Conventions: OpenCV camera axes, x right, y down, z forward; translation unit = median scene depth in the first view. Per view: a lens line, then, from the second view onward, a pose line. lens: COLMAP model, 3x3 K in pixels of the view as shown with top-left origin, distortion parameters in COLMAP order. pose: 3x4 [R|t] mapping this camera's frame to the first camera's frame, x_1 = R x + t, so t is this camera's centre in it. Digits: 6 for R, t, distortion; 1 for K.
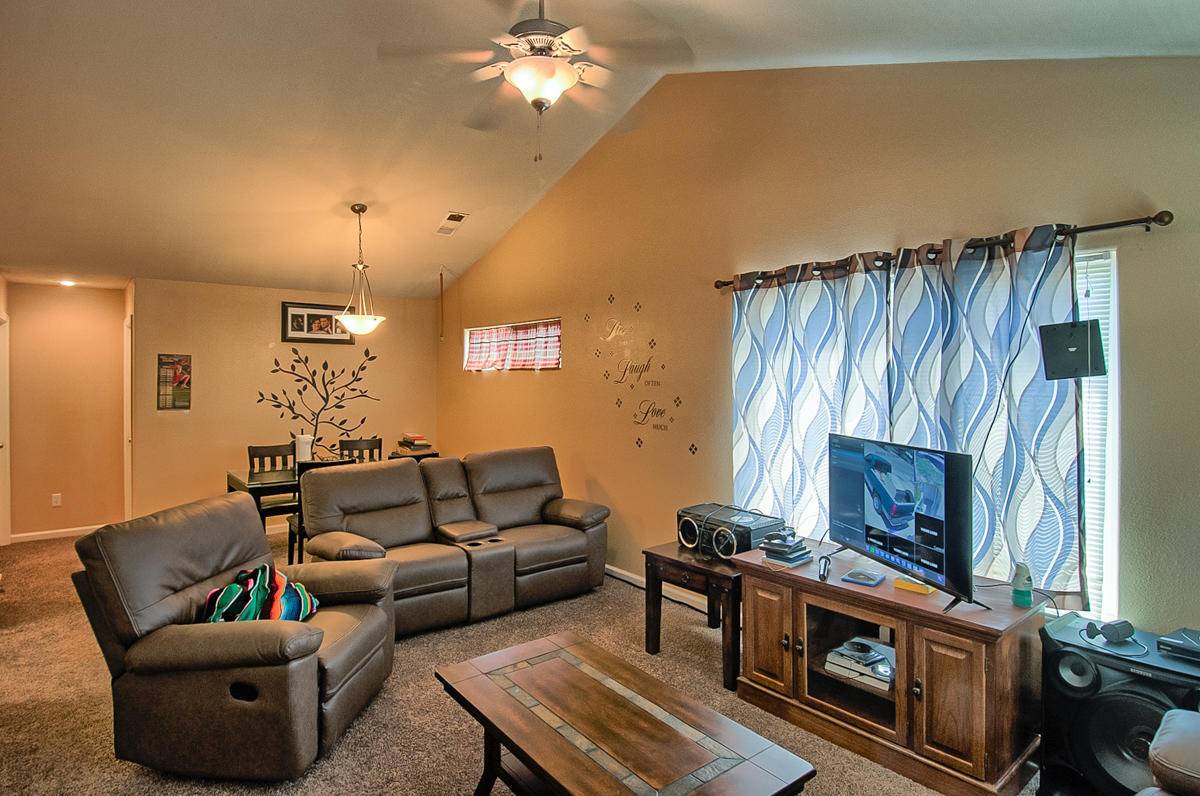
lens RADIAL K [[623.9, 0, 583.6], [0, 623.9, 379.1], [0, 0, 1]] dist [0.003323, -0.012714]
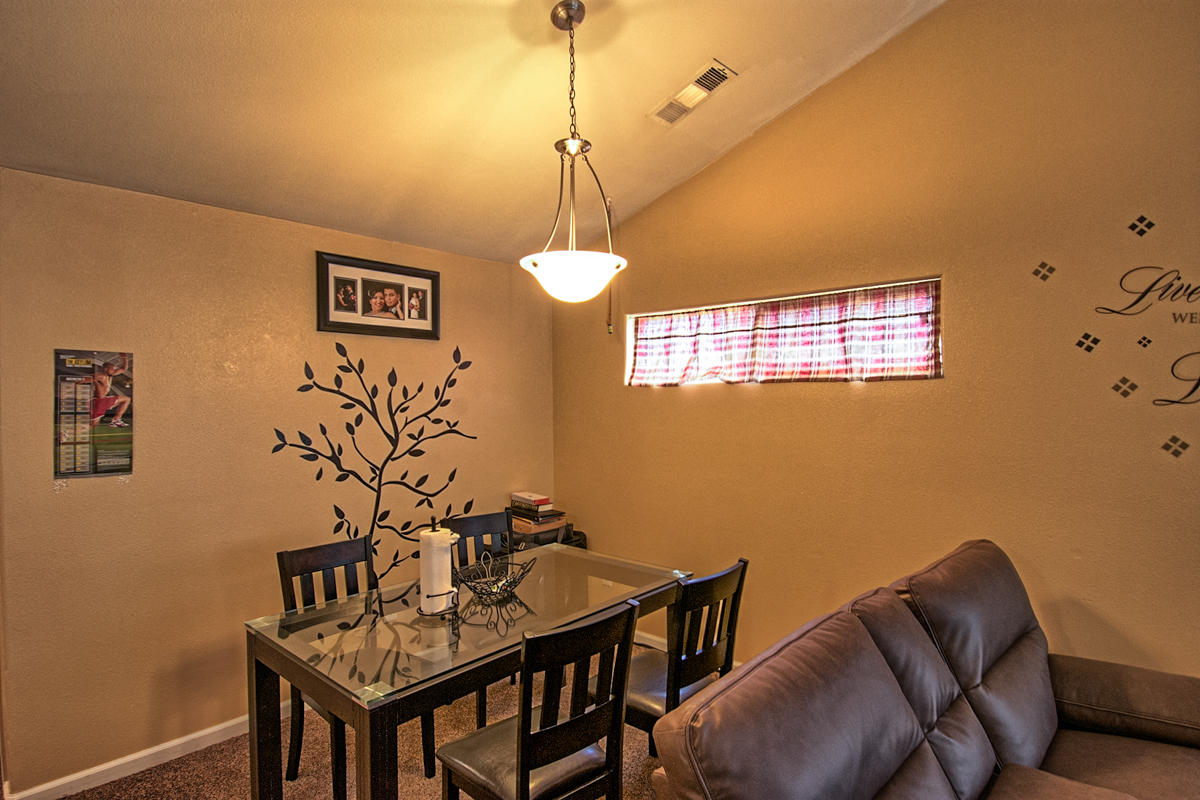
lens RADIAL K [[623.9, 0, 593.7], [0, 623.9, 398.7], [0, 0, 1]] dist [0.003323, -0.012714]
pose [[0.988353, -0.011117, 0.151770, -0.334771], [0.011062, 0.999938, 0.001207, -0.002167], [-0.151774, 0.000486, 0.988415, 0.456771]]
